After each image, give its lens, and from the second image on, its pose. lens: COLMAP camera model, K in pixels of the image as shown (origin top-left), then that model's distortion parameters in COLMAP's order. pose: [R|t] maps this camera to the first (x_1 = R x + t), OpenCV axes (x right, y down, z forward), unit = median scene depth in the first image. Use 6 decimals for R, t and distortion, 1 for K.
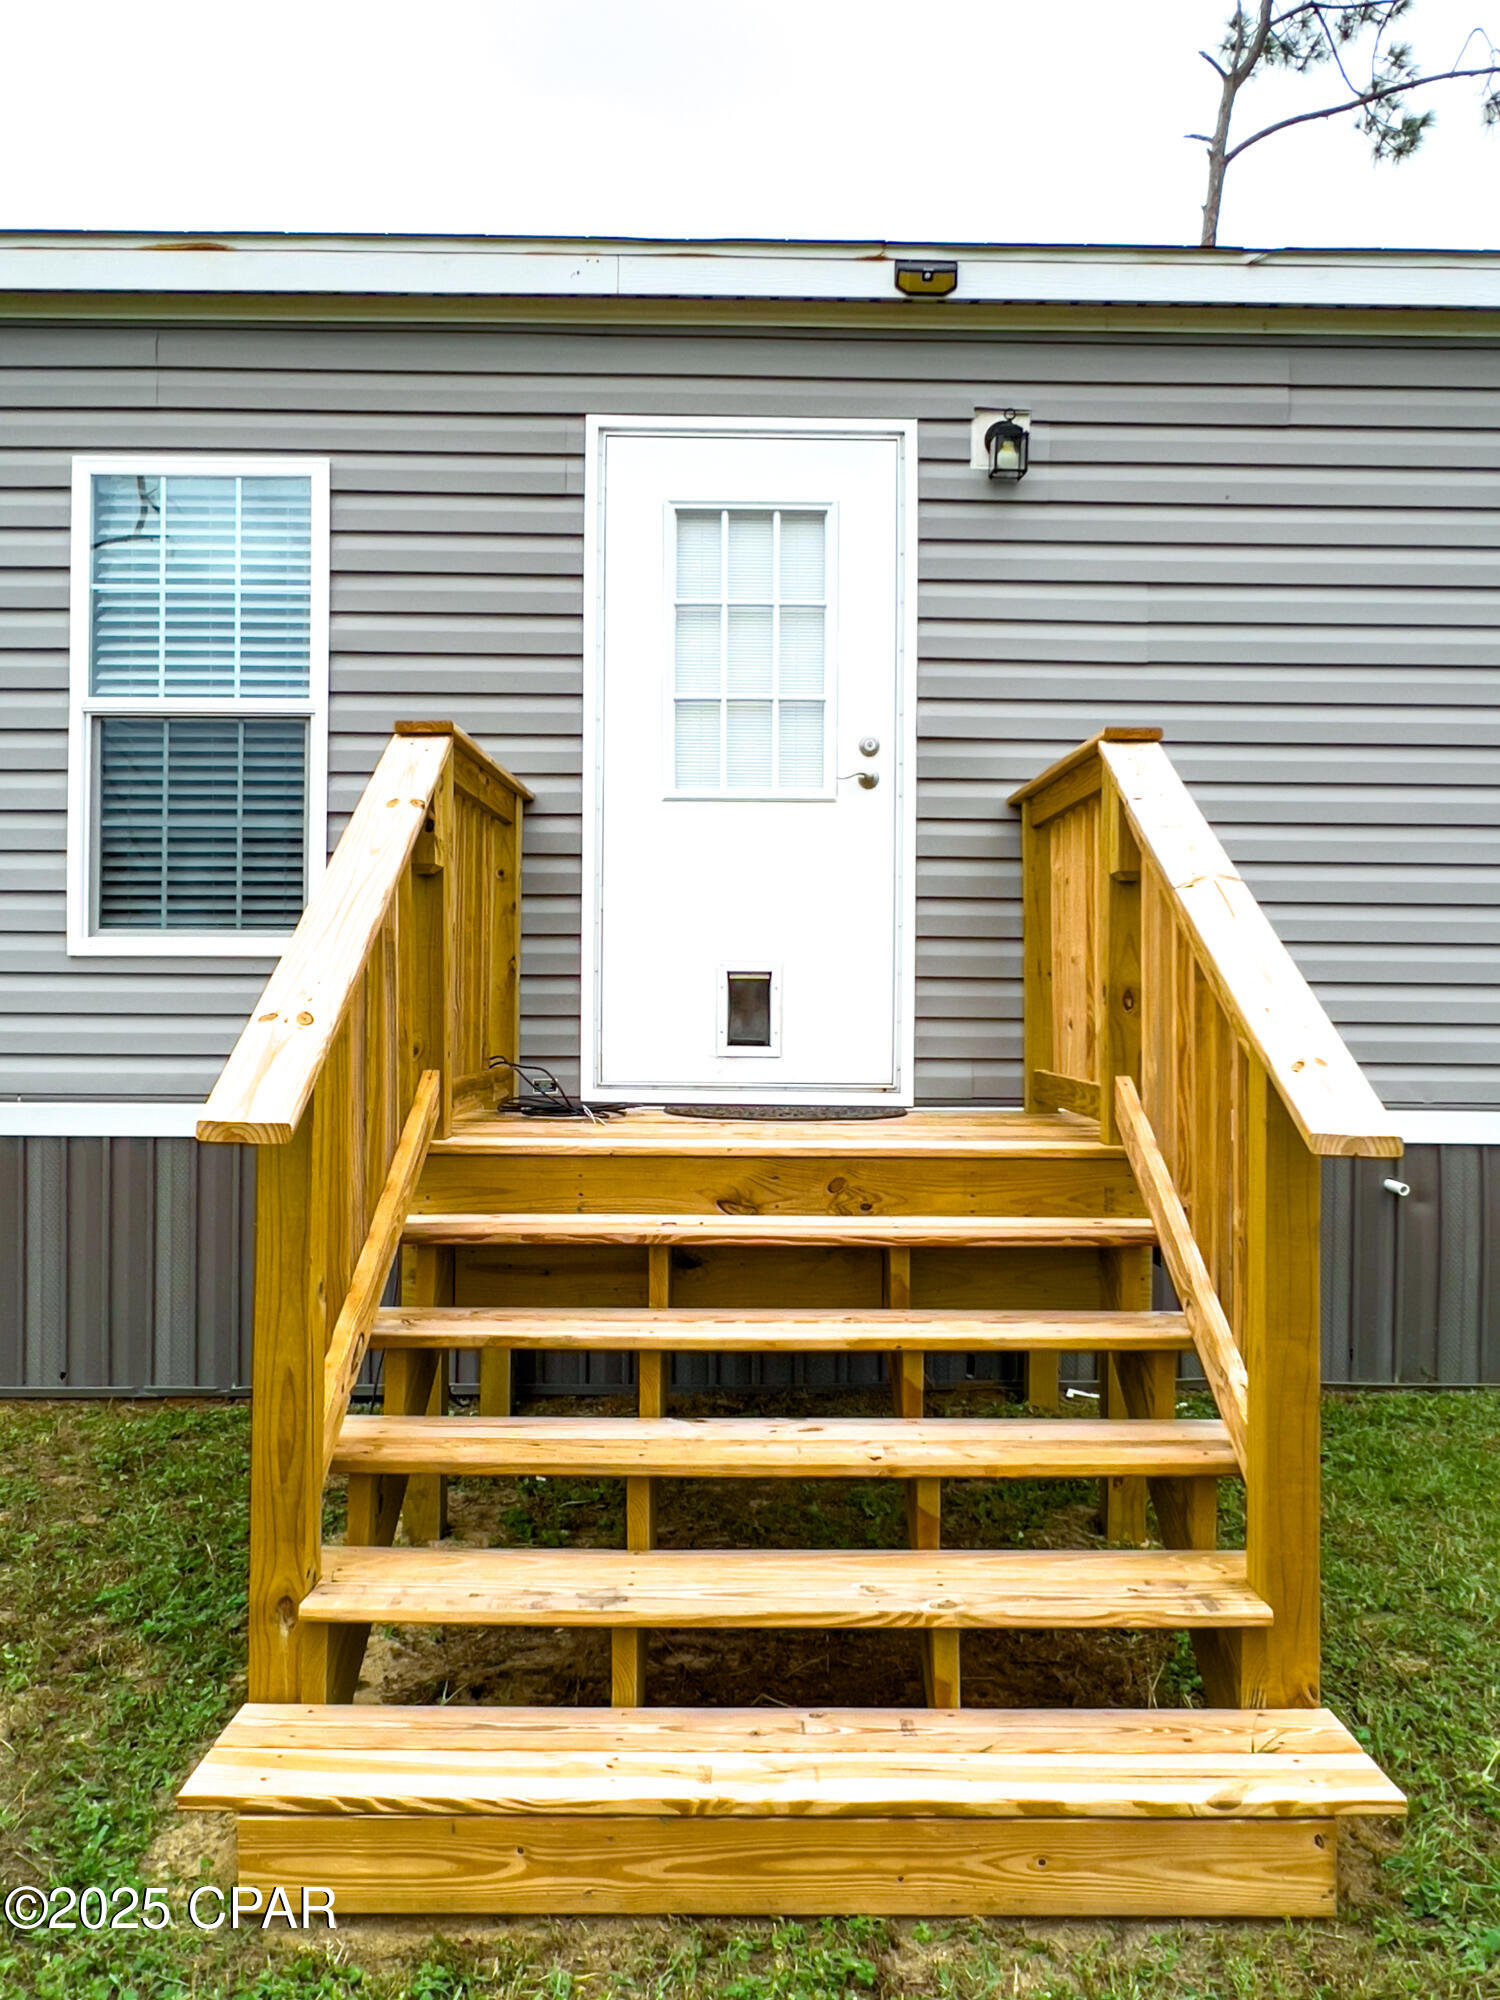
lens RADIAL K [[1411.6, 0, 750.0], [0, 1411.6, 1000.0], [0, 0, 1]] dist [0.000621, -0.000172]
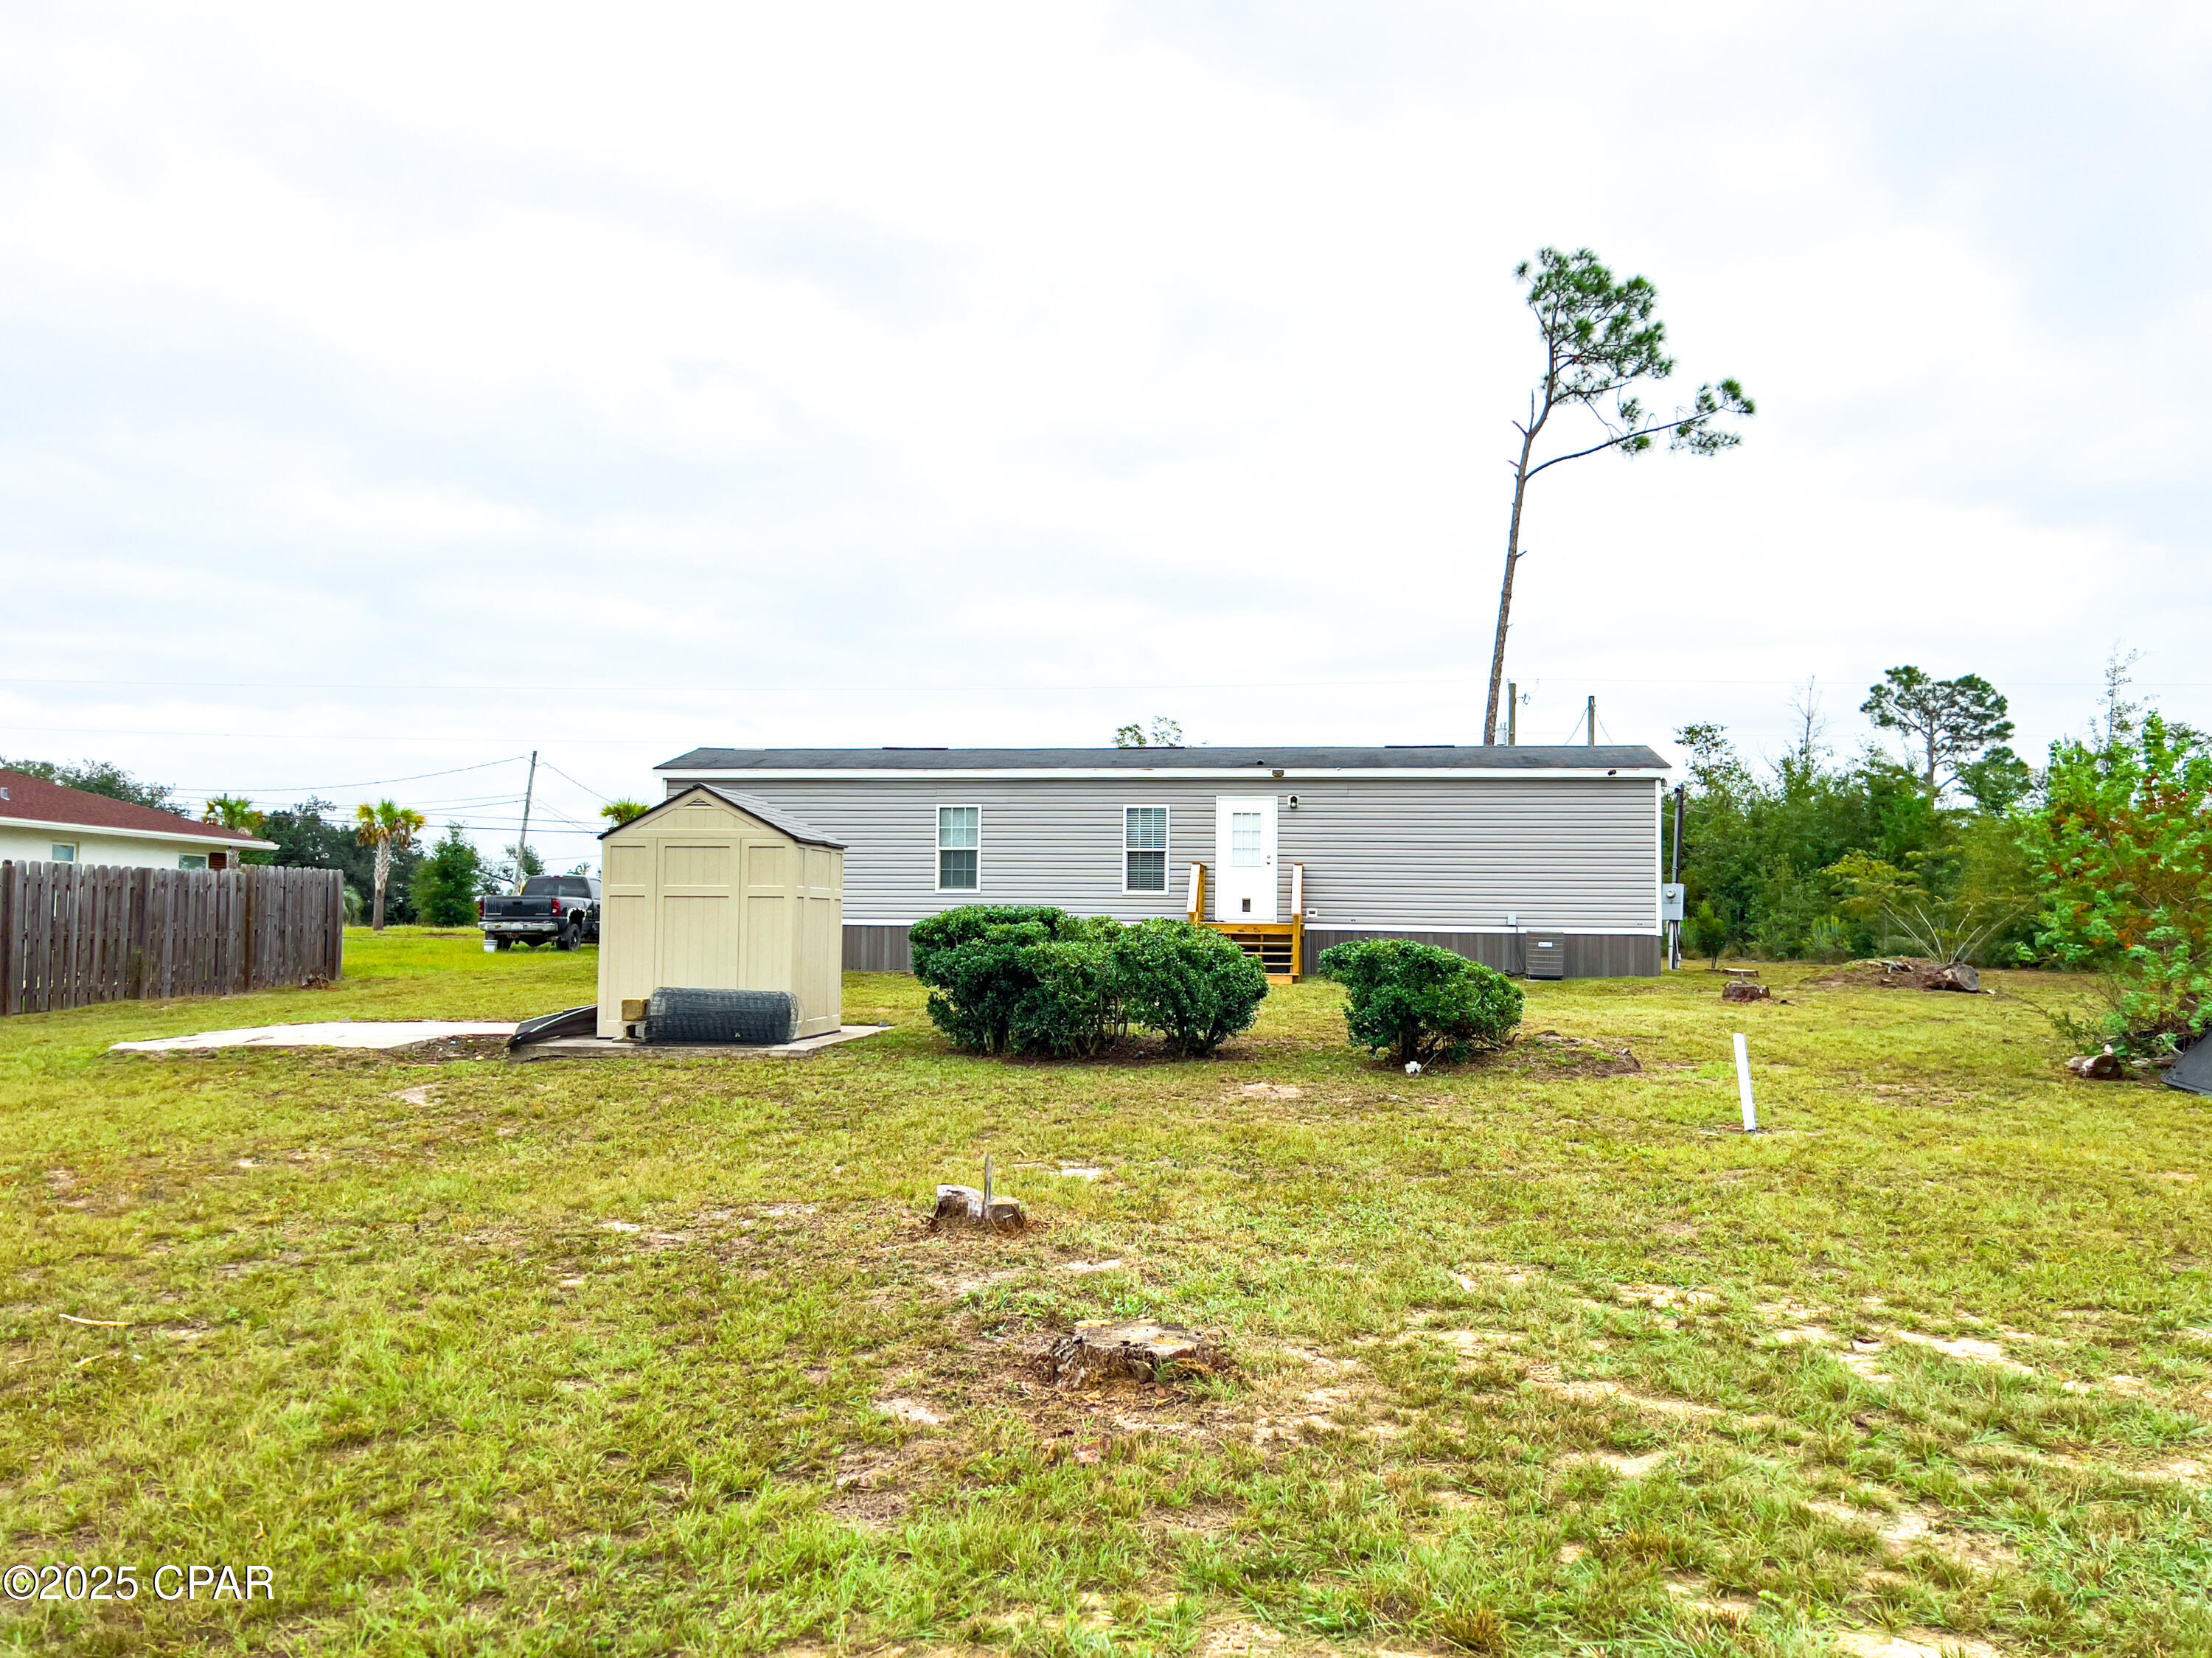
lens RADIAL K [[1770.1, 0, 1106.0], [0, 1770.1, 829.0], [0, 0, 1]] dist [0.027521, -0.005972]
pose [[0.990989, -0.002337, -0.133921, 0.376365], [-0.005593, 0.998254, -0.058810, 0.117370], [0.133825, 0.059029, 0.989245, -5.800919]]
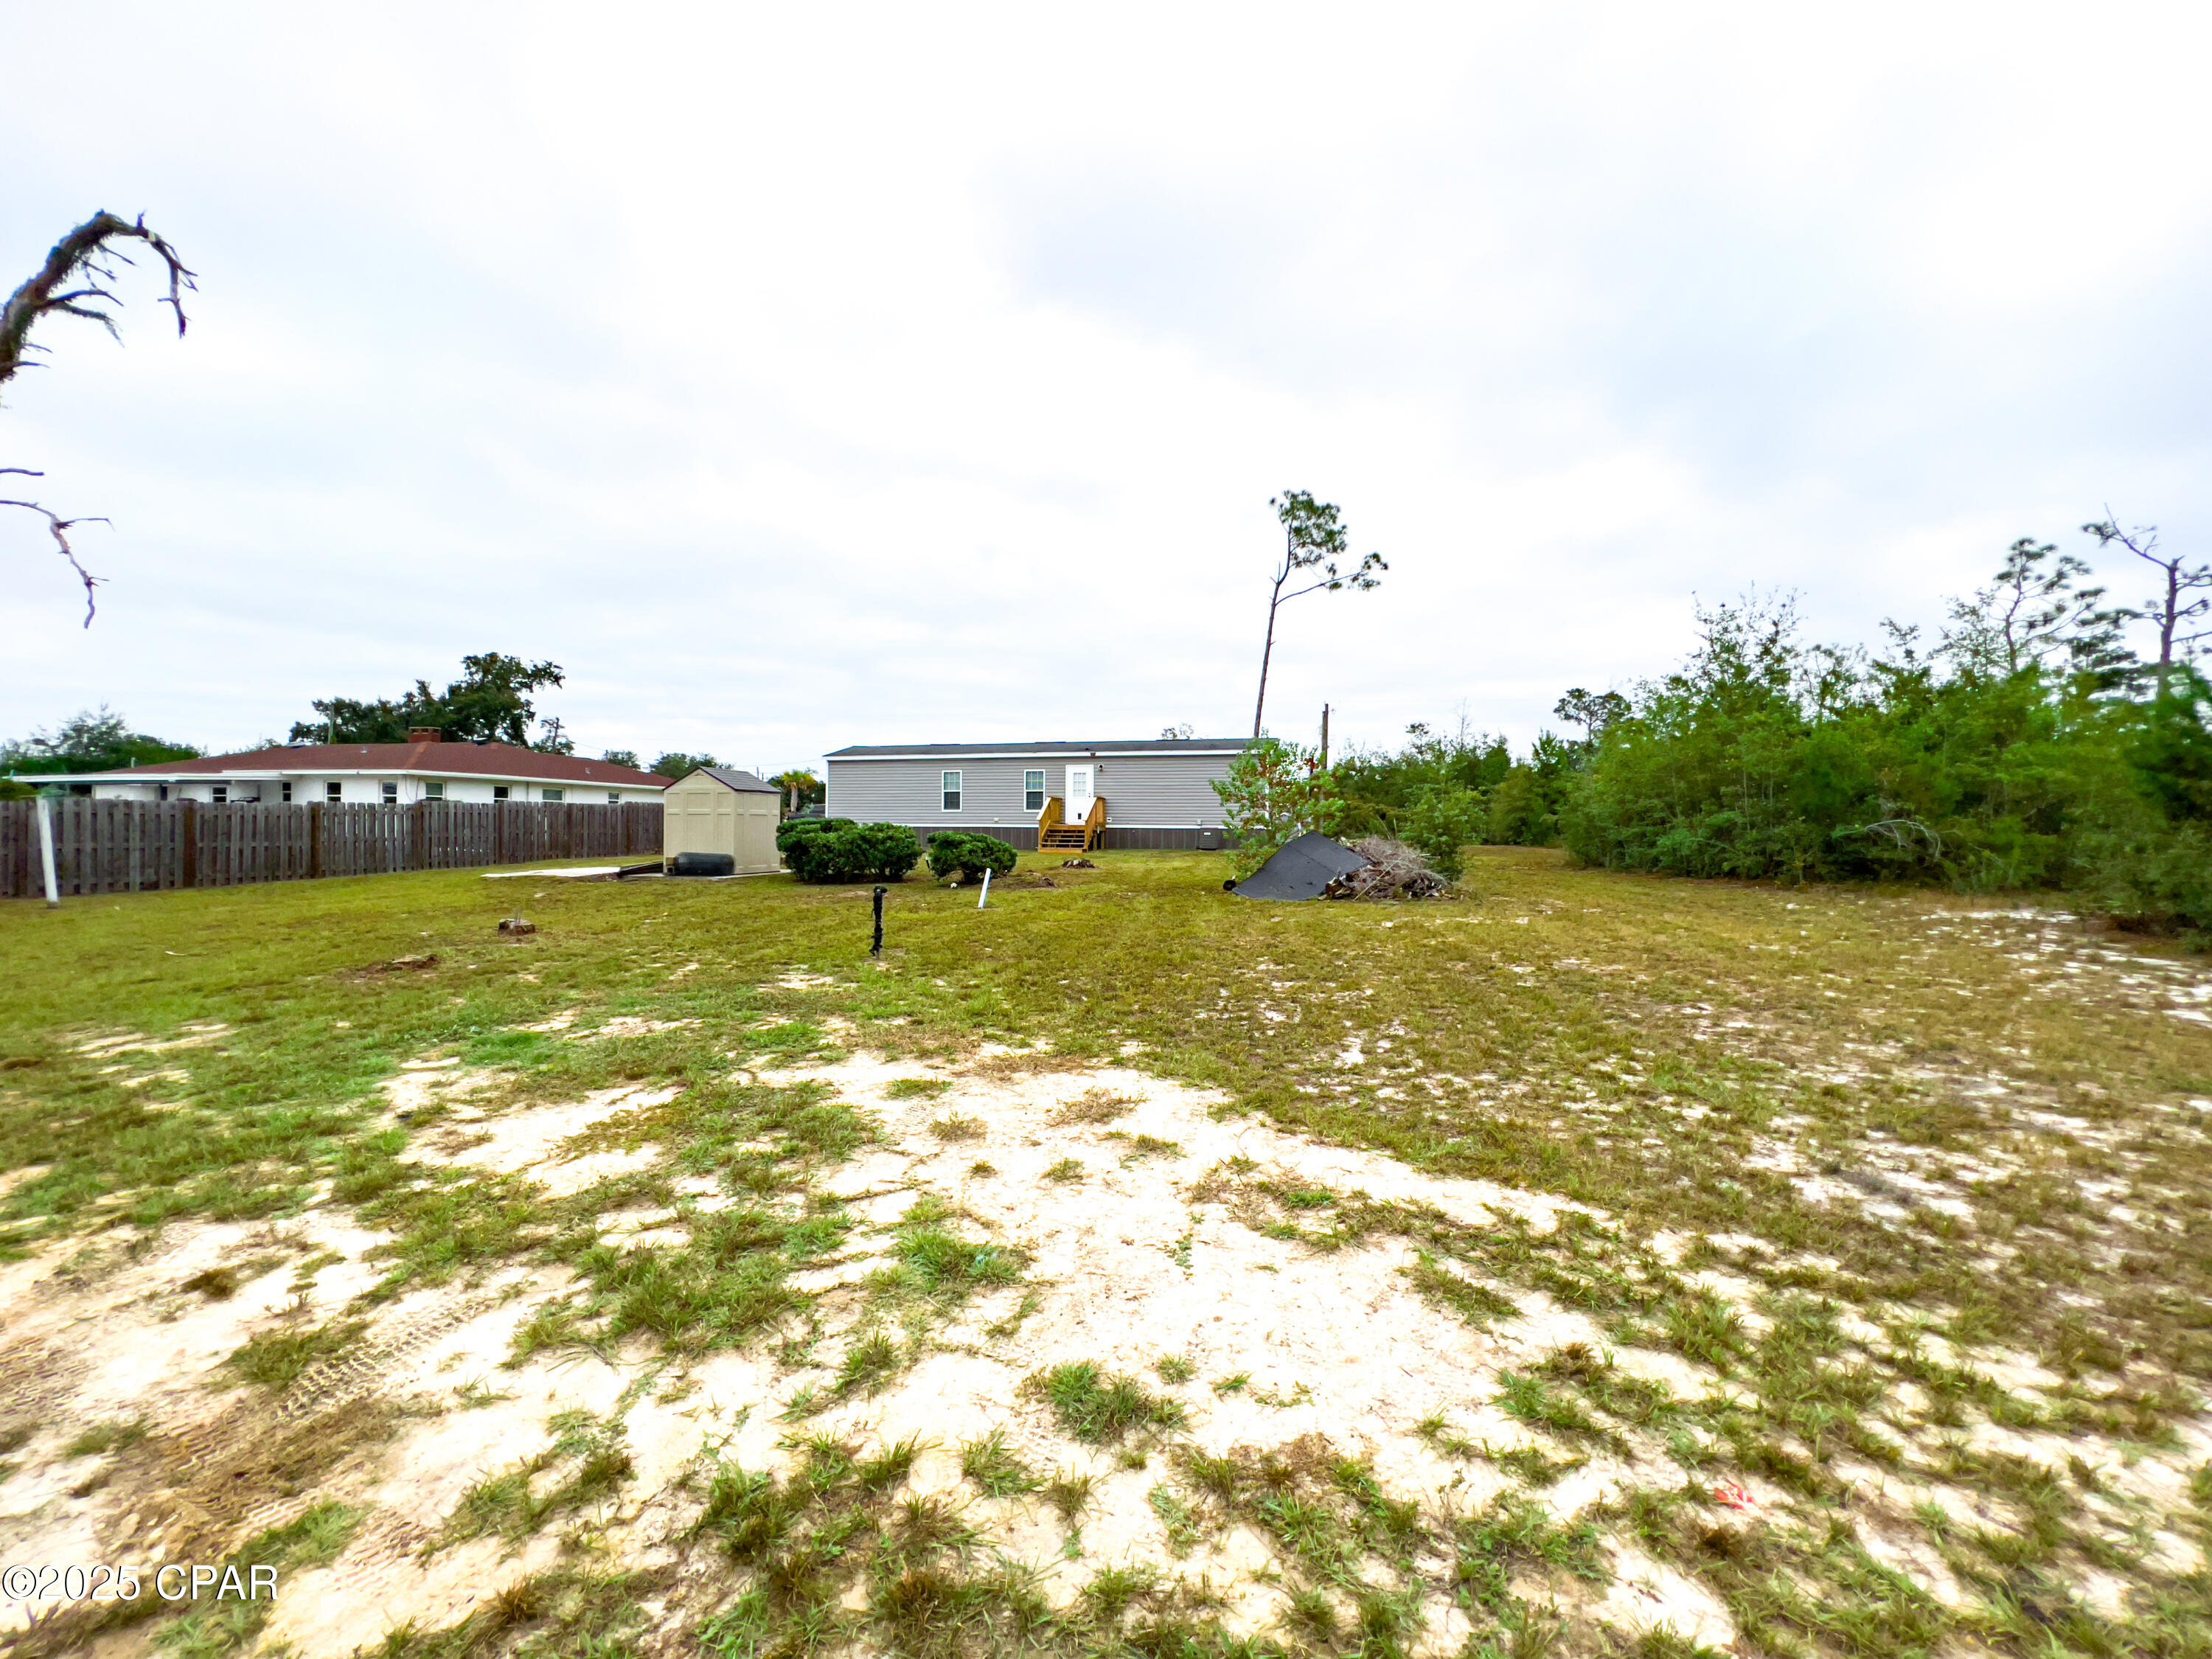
lens RADIAL K [[880.6, 0, 1106.0], [0, 880.6, 829.5], [0, 0, 1]] dist [-0.011106, 0.000059]
pose [[0.966542, -0.000798, -0.256506, 2.085220], [0.000738, 1.000000, -0.000329, 0.121799], [0.256507, 0.000128, 0.966542, -5.981893]]
